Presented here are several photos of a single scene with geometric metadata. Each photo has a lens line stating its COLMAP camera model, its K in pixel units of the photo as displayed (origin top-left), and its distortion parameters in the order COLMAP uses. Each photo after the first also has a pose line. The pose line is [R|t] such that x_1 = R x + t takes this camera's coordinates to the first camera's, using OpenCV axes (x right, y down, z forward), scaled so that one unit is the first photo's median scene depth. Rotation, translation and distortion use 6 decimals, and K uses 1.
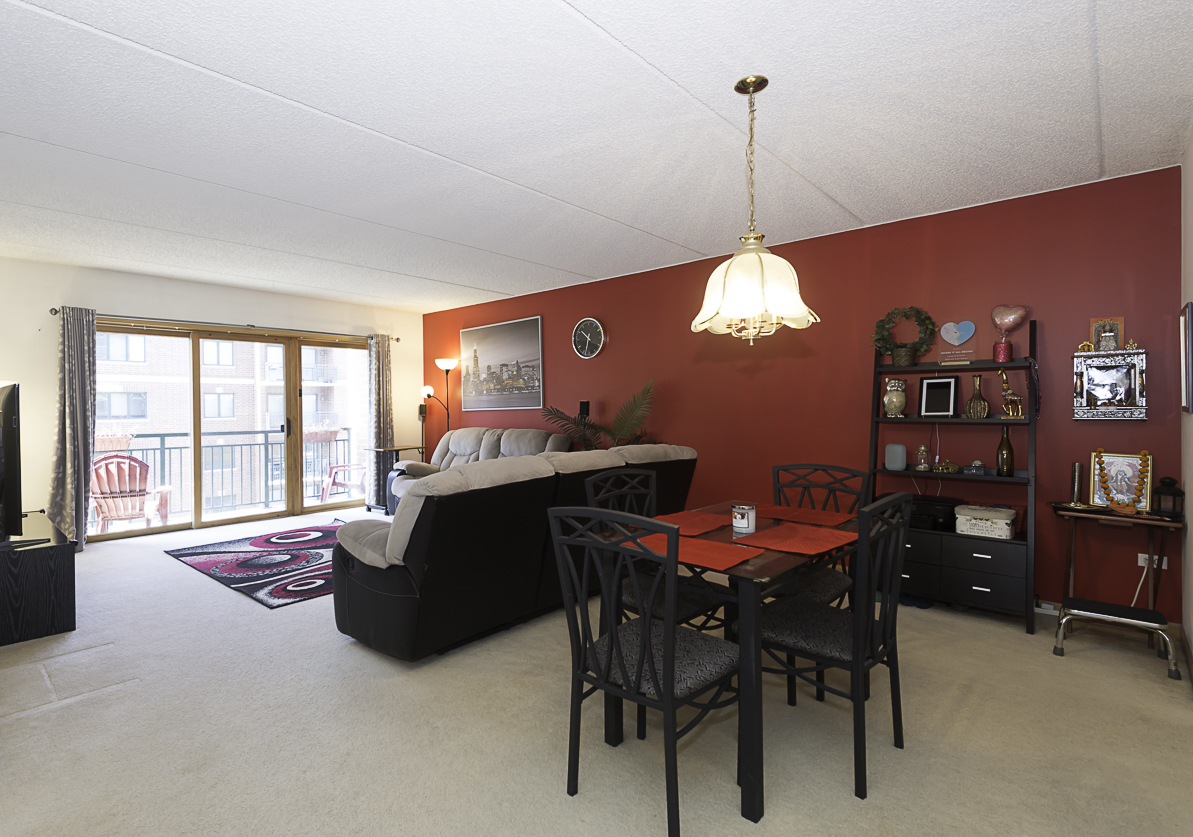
lens RADIAL K [[583.9, 0, 566.8], [0, 583.9, 407.4], [0, 0, 1]] dist [0.010303, -0.000234]
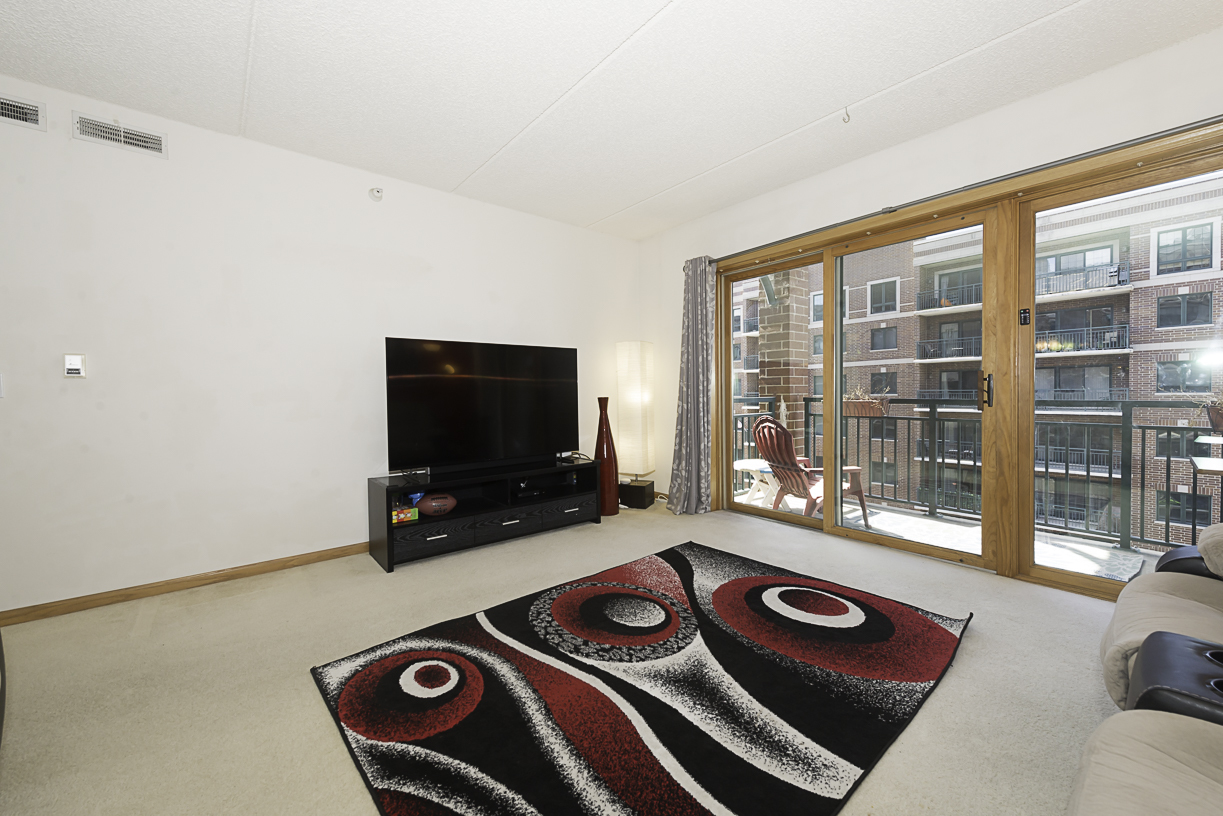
lens RADIAL K [[479.3, 0, 611.2], [0, 479.3, 400.8], [0, 0, 1]] dist [0.021185, -0.007592]
pose [[-0.131549, 0.027932, -0.990916, -0.042401], [0.007828, 0.999601, 0.027138, 0.039360], [0.991279, -0.004187, -0.131715, 0.997979]]
